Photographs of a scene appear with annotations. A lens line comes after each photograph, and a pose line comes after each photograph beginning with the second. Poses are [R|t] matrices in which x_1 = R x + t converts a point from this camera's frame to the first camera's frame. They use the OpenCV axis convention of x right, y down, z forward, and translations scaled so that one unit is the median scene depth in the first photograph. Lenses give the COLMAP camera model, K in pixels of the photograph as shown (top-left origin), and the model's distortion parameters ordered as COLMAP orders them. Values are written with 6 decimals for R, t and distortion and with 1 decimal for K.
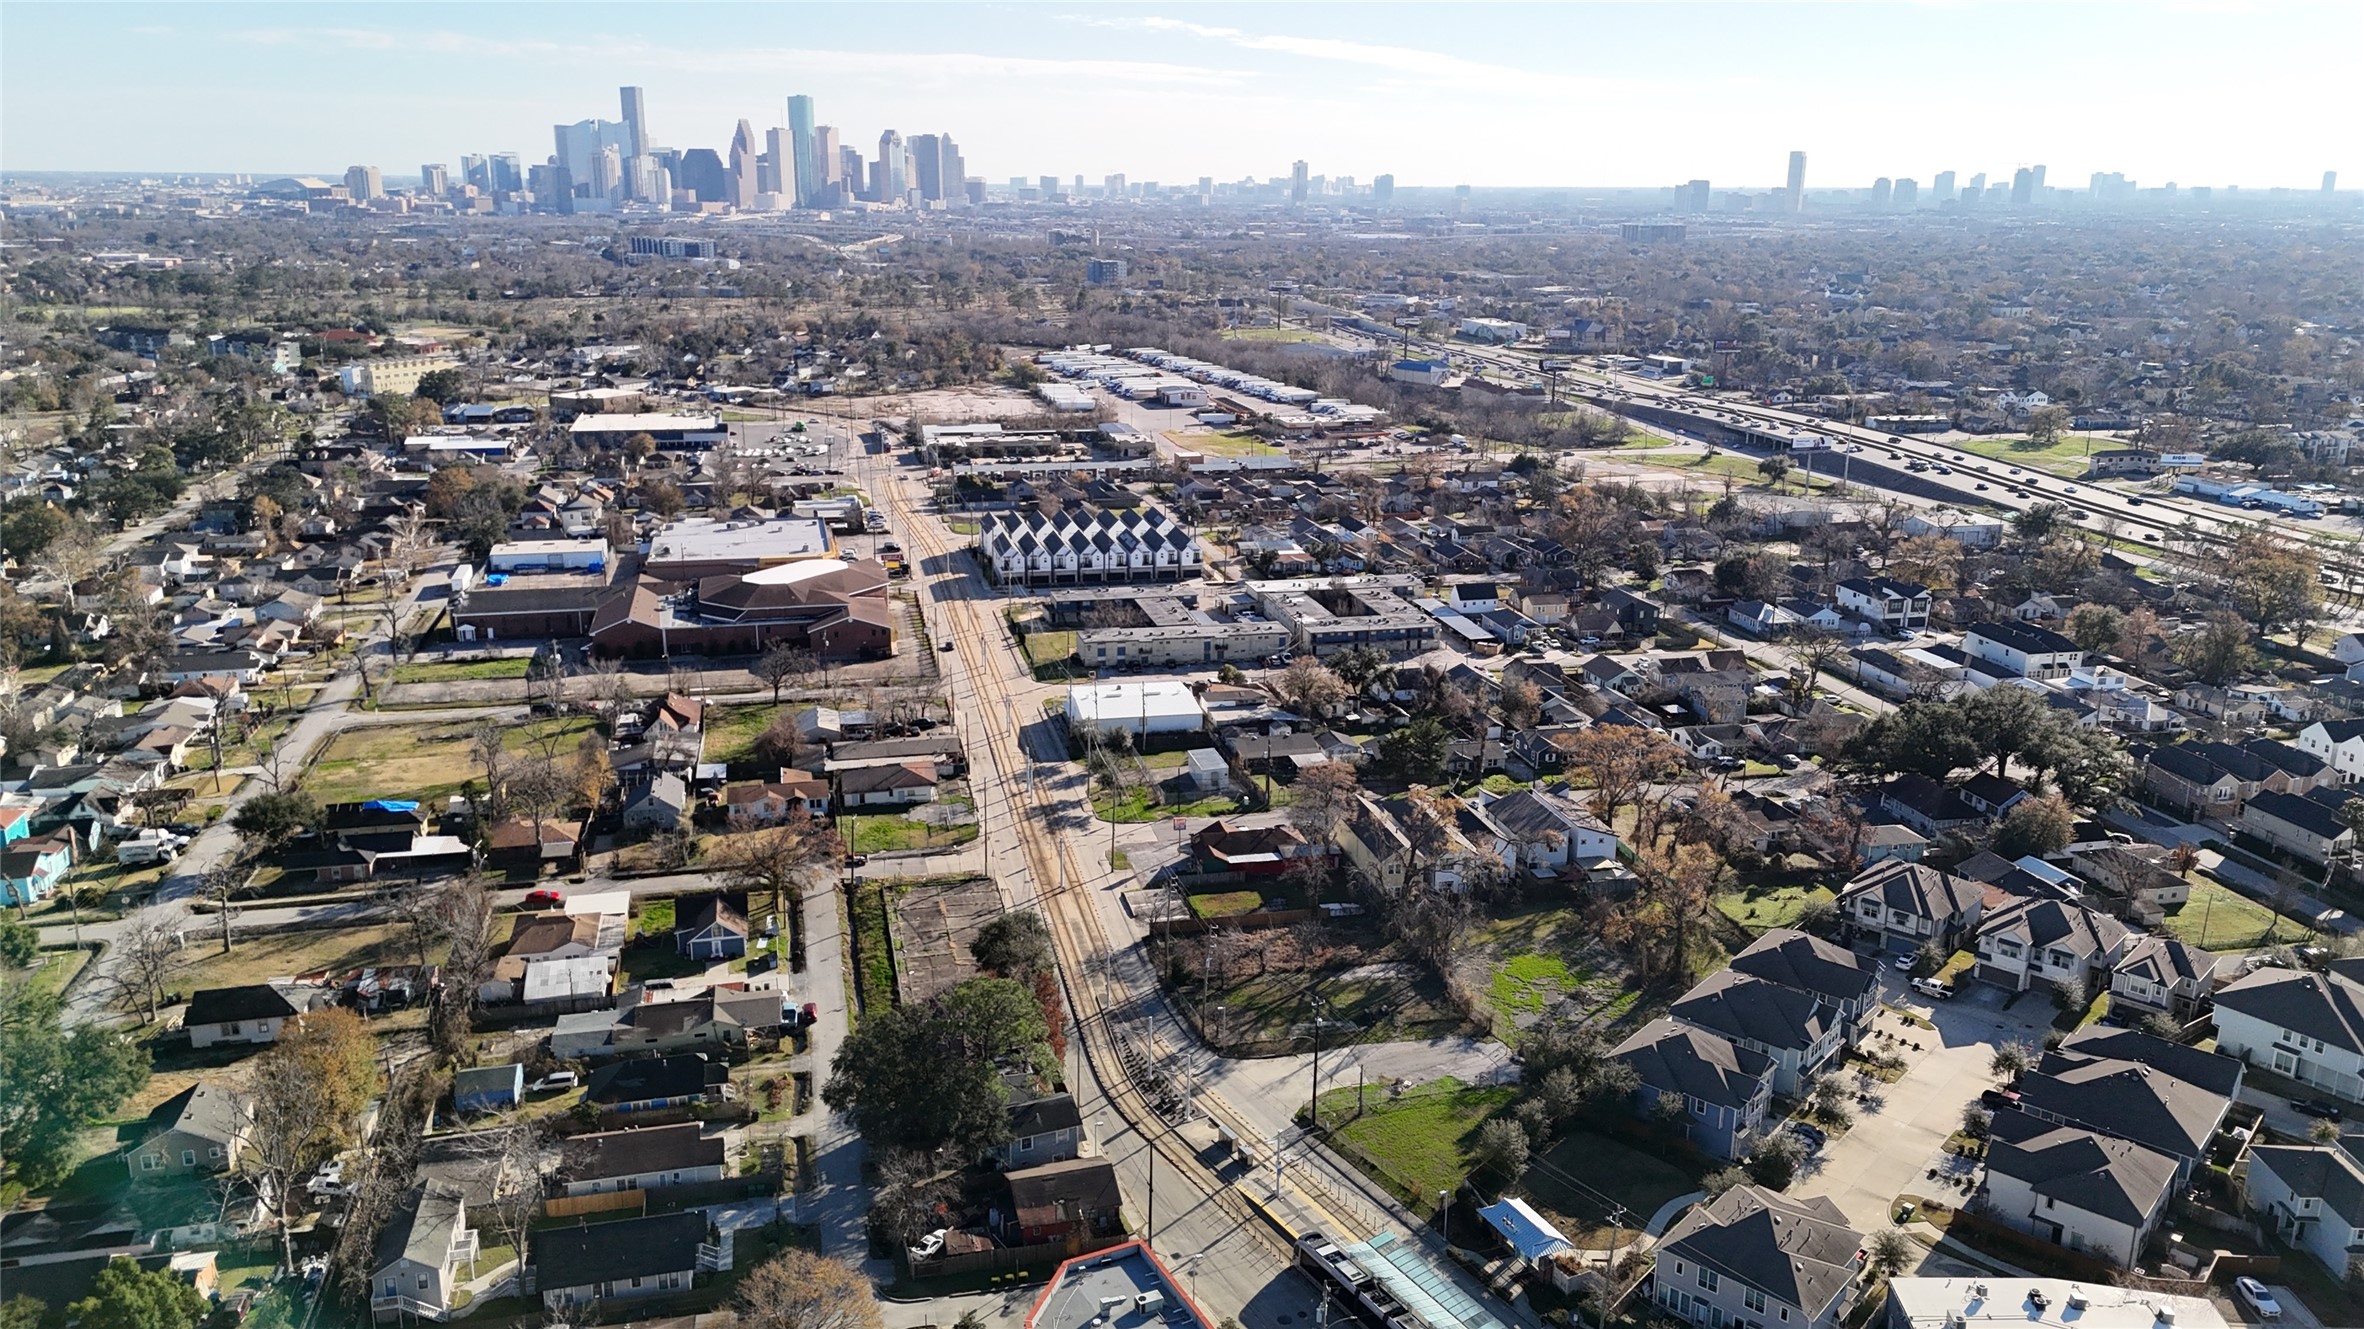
lens RADIAL K [[1730.5, 0, 1175.1], [0, 1730.5, 661.2], [0, 0, 1]] dist [0.080195, -0.072574]
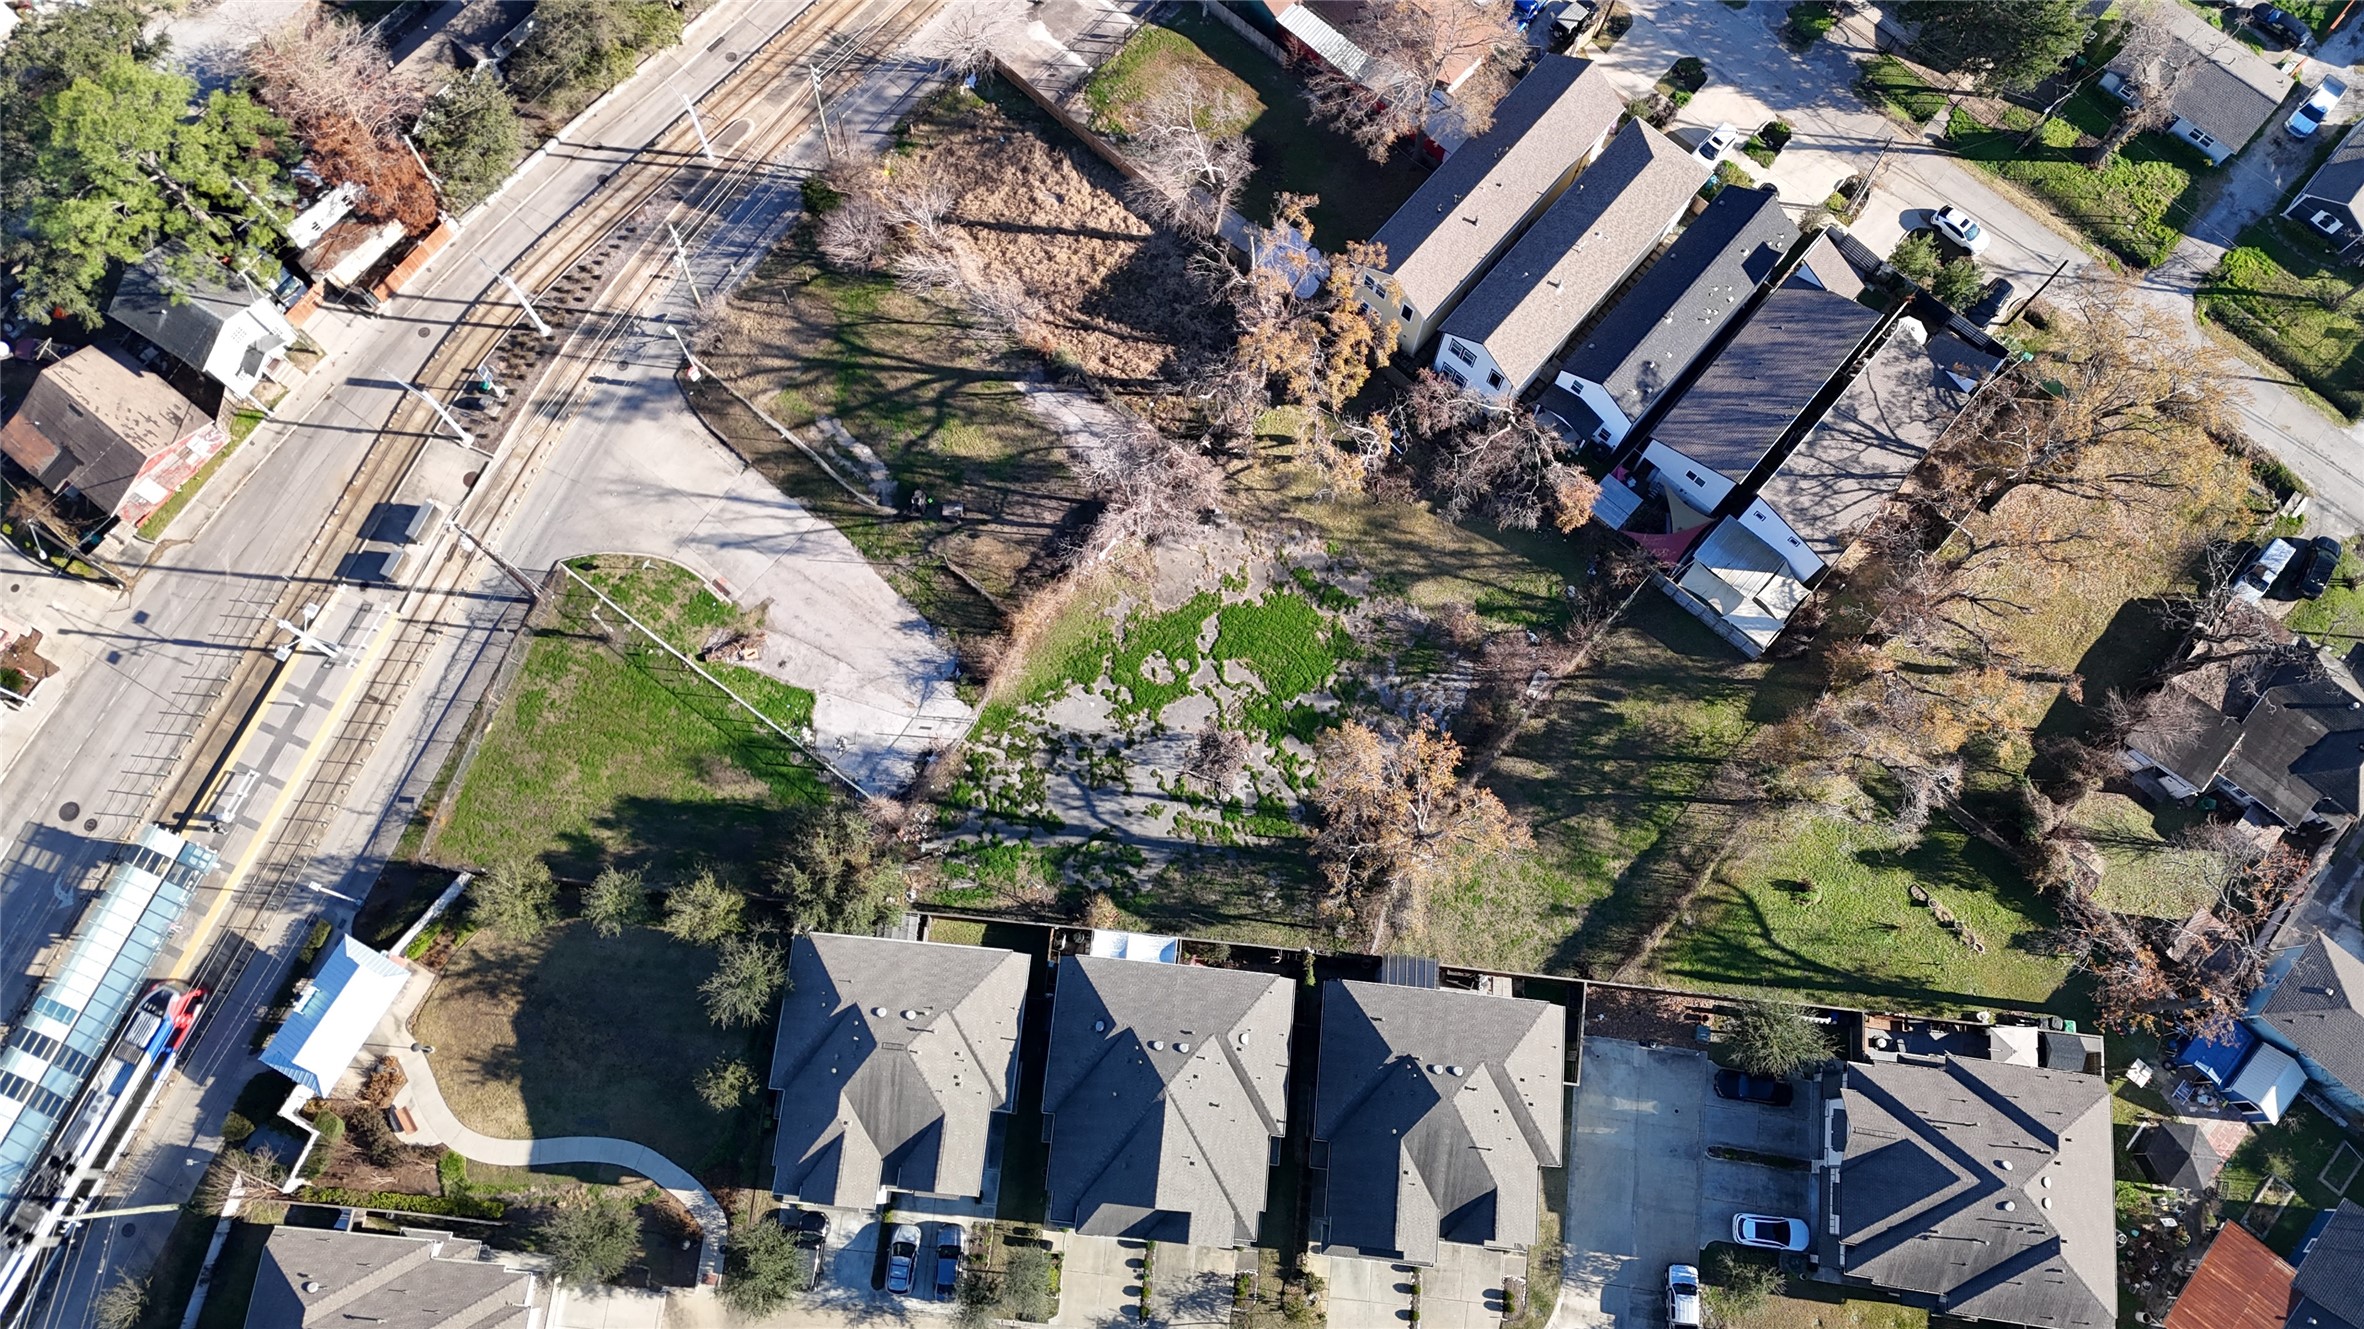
lens RADIAL K [[1744.5, 0, 1168.4], [0, 1744.5, 661.6], [0, 0, 1]] dist [0.095140, -0.096537]
pose [[0.584298, 0.776986, -0.234283, 0.122384], [-0.225445, 0.432733, 0.872878, -0.108149], [0.779596, -0.457203, 0.428013, 0.286746]]
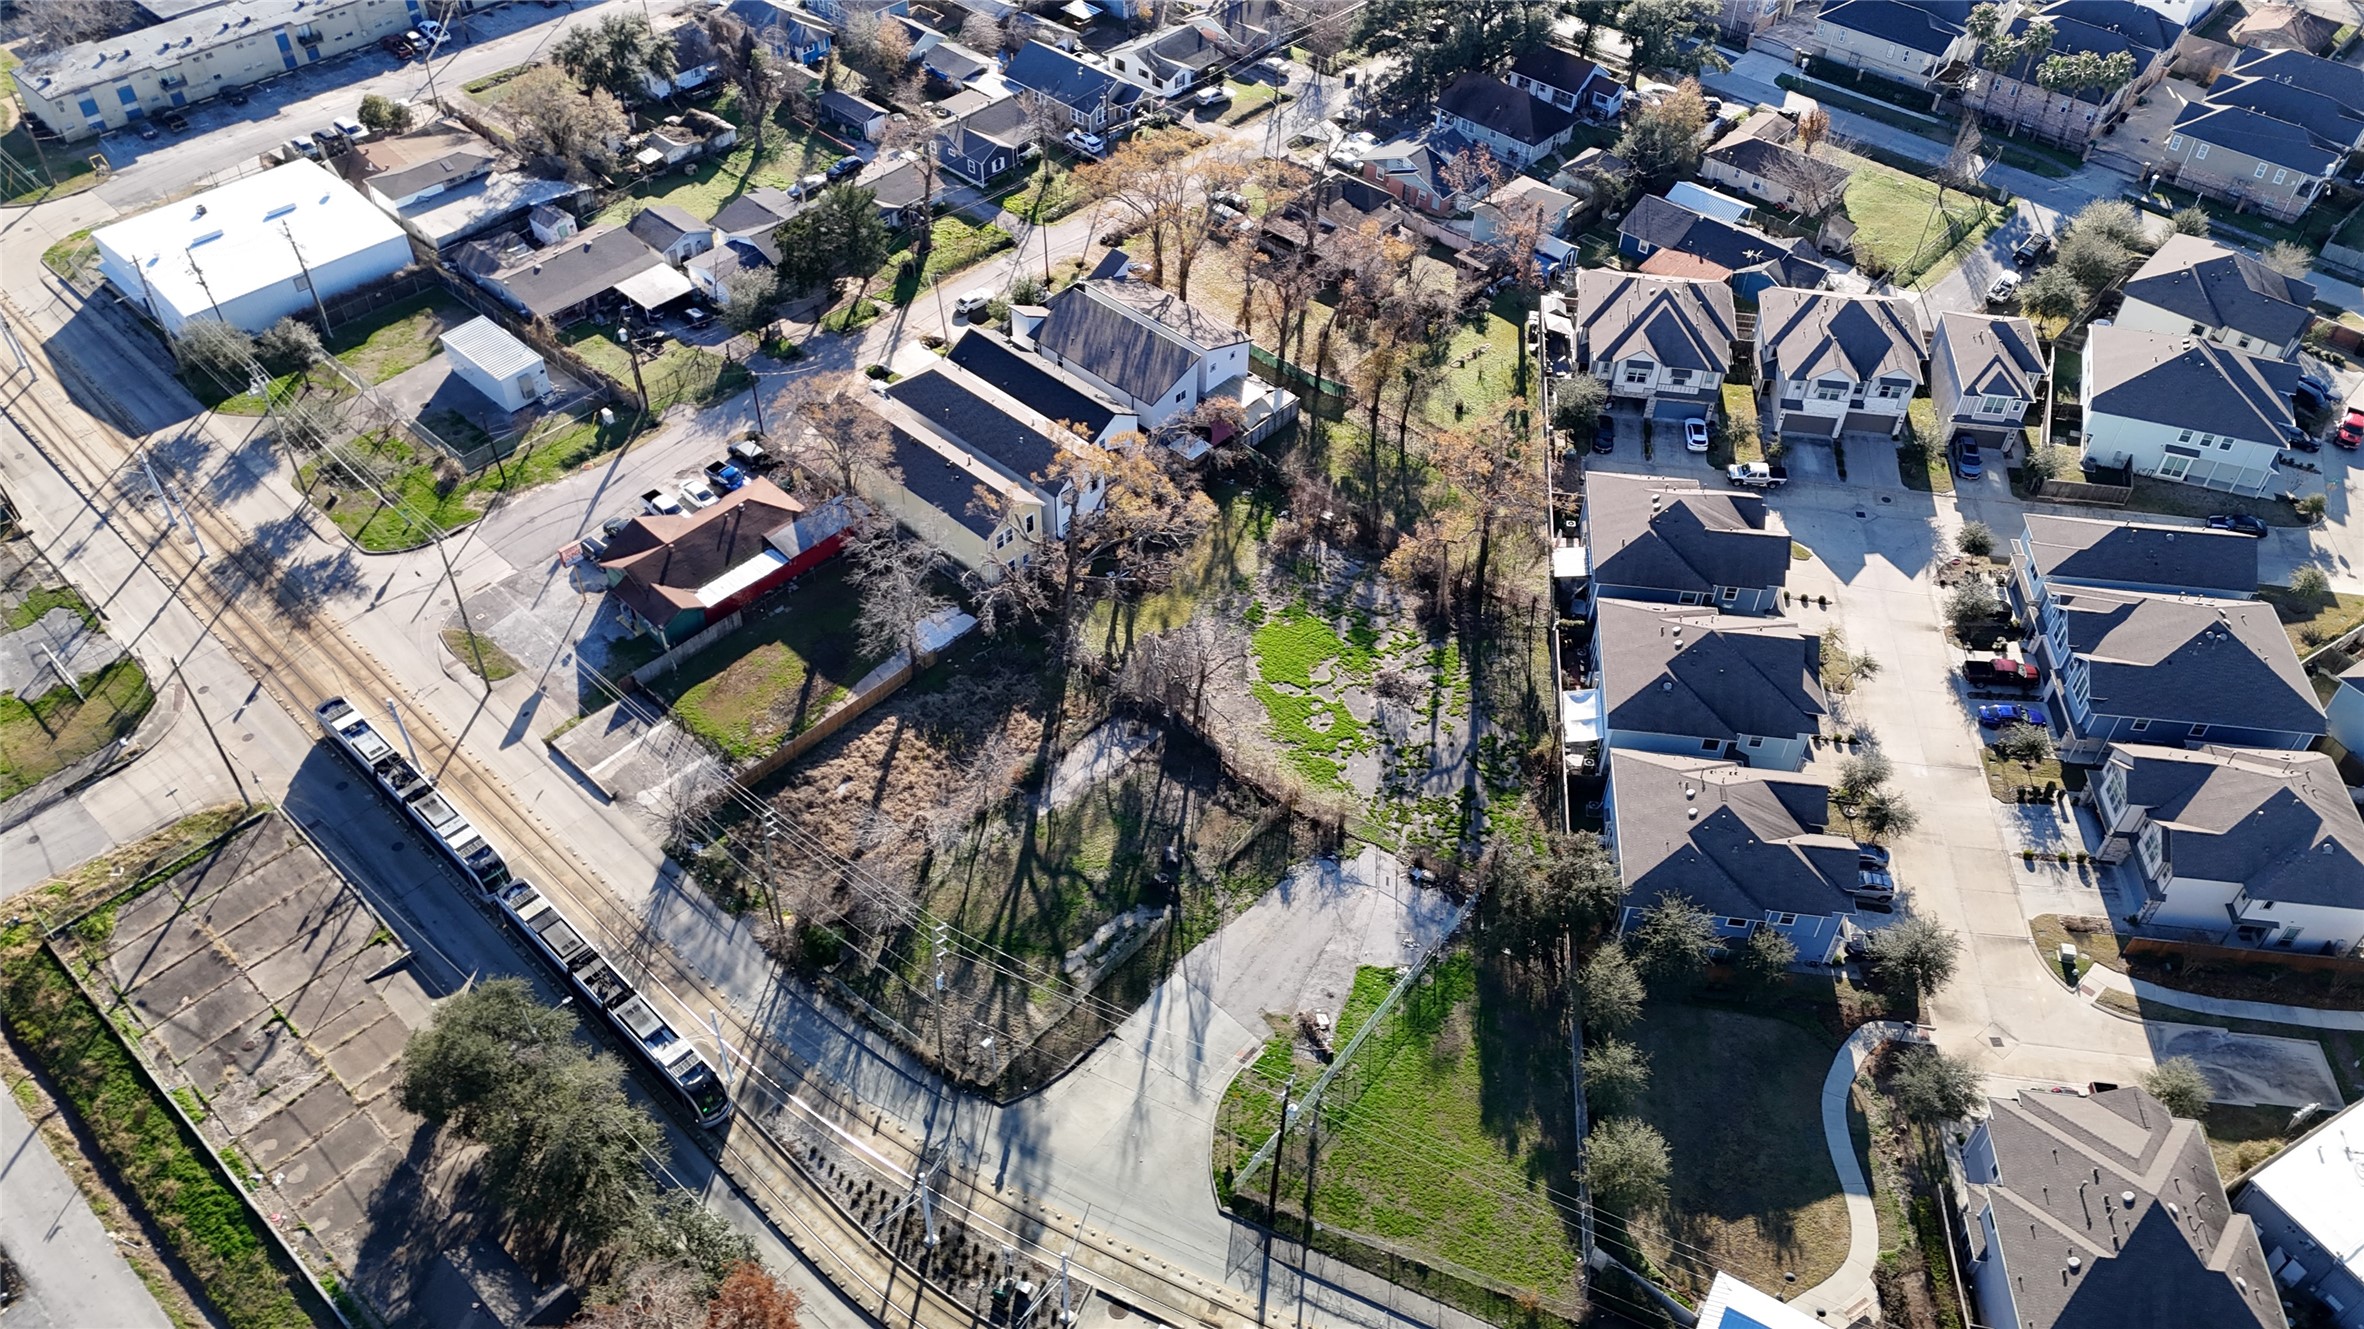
lens RADIAL K [[1730.5, 0, 1175.1], [0, 1730.5, 661.2], [0, 0, 1]] dist [0.080195, -0.072574]
pose [[0.825123, -0.390790, 0.407989, -0.034546], [0.144115, 0.843869, 0.516833, -0.059265], [-0.546262, -0.367654, 0.752614, 0.210603]]
